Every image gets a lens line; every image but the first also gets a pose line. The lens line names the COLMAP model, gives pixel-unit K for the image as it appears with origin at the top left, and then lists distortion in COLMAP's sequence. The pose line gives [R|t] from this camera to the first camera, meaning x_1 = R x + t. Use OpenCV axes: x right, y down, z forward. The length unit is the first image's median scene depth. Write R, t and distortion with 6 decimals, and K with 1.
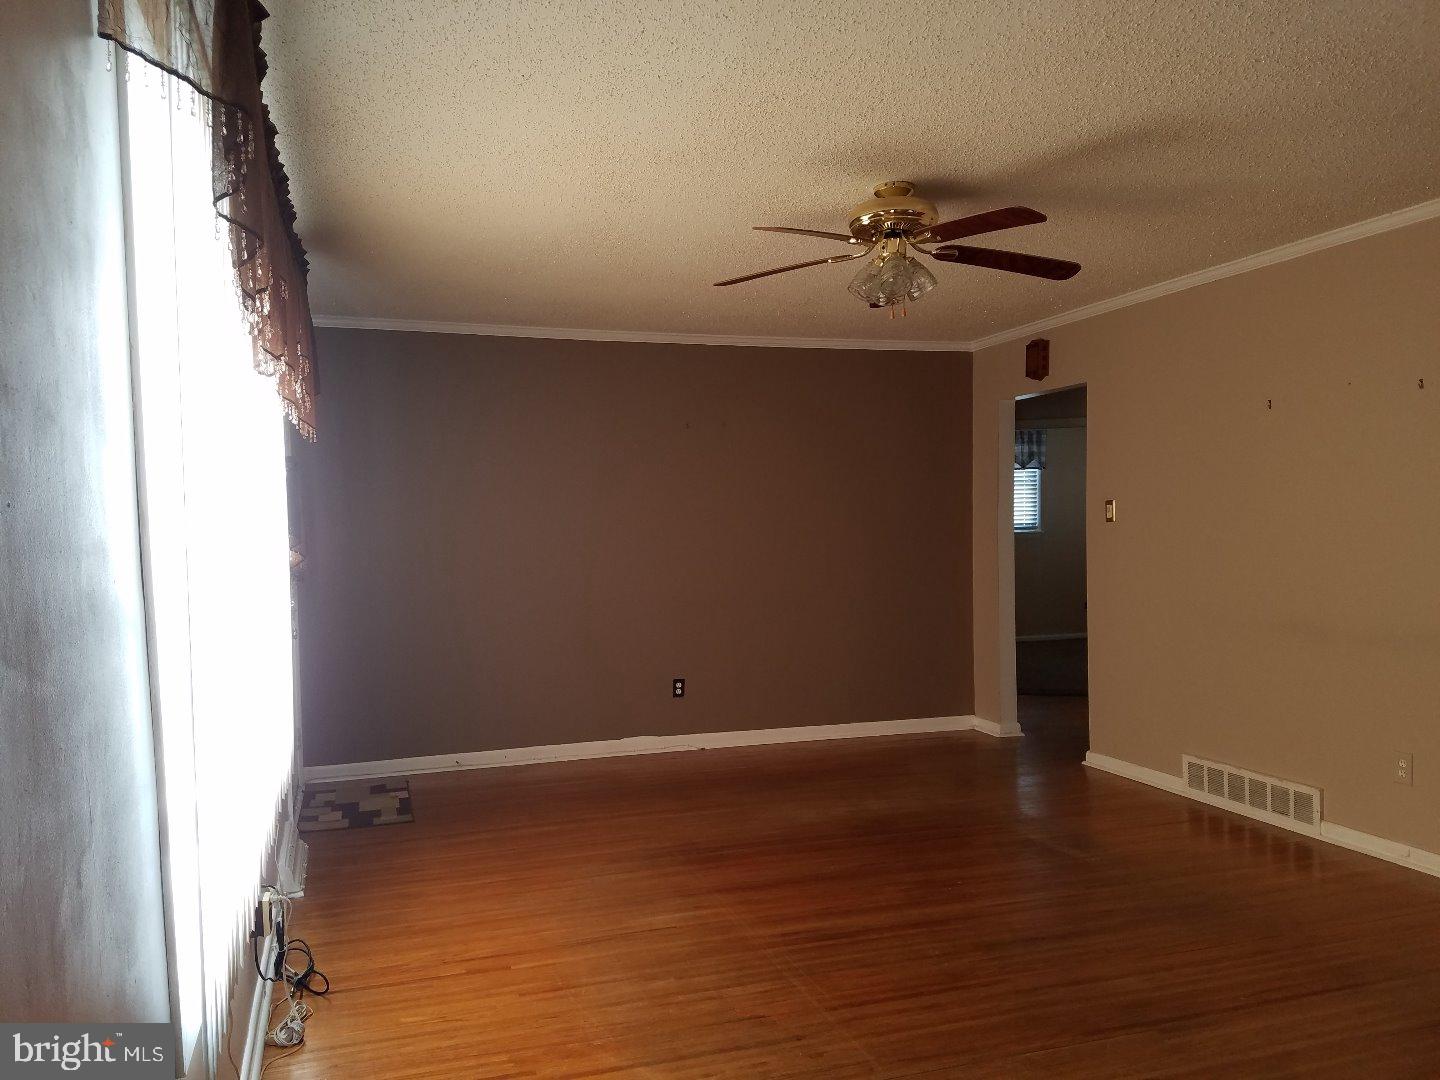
lens RADIAL K [[1106.1, 0, 721.8], [0, 1106.1, 554.0], [0, 0, 1]] dist [0.385796, -0.731165]
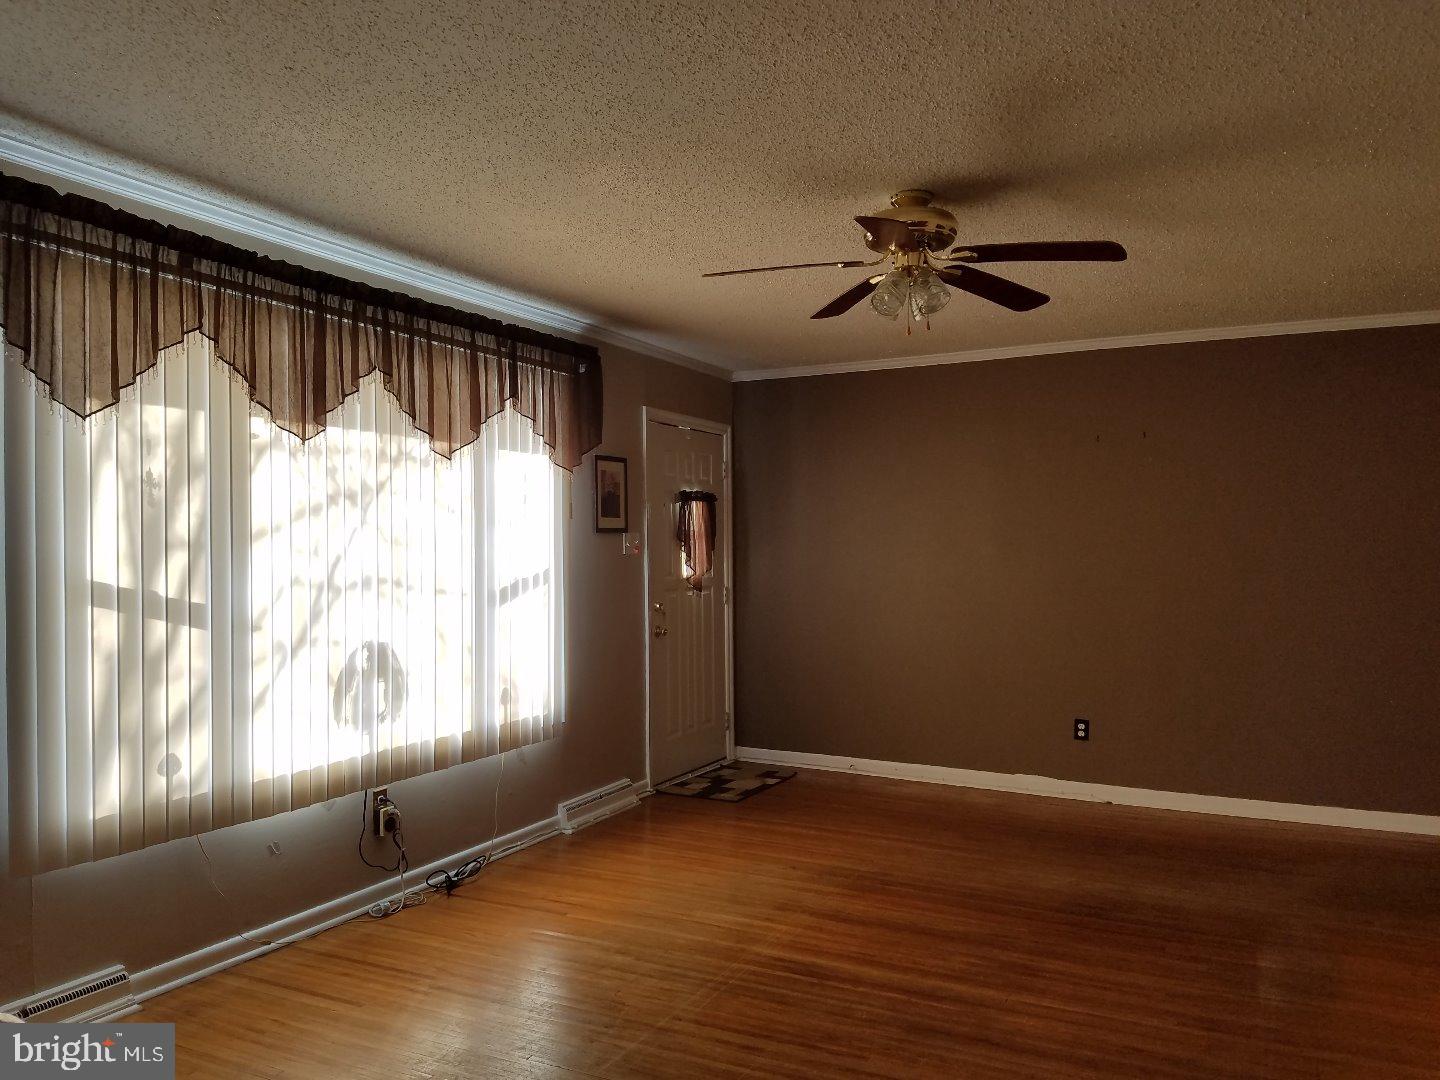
lens RADIAL K [[1122.6, 0, 720.0], [0, 1122.6, 540.0], [0, 0, 1]] dist [0.123926, -0.003991]
pose [[0.703593, 0.009489, -0.710540, 0.662413], [-0.028281, 0.999493, -0.014656, -0.018414], [0.710040, 0.030407, 0.703505, 0.221657]]
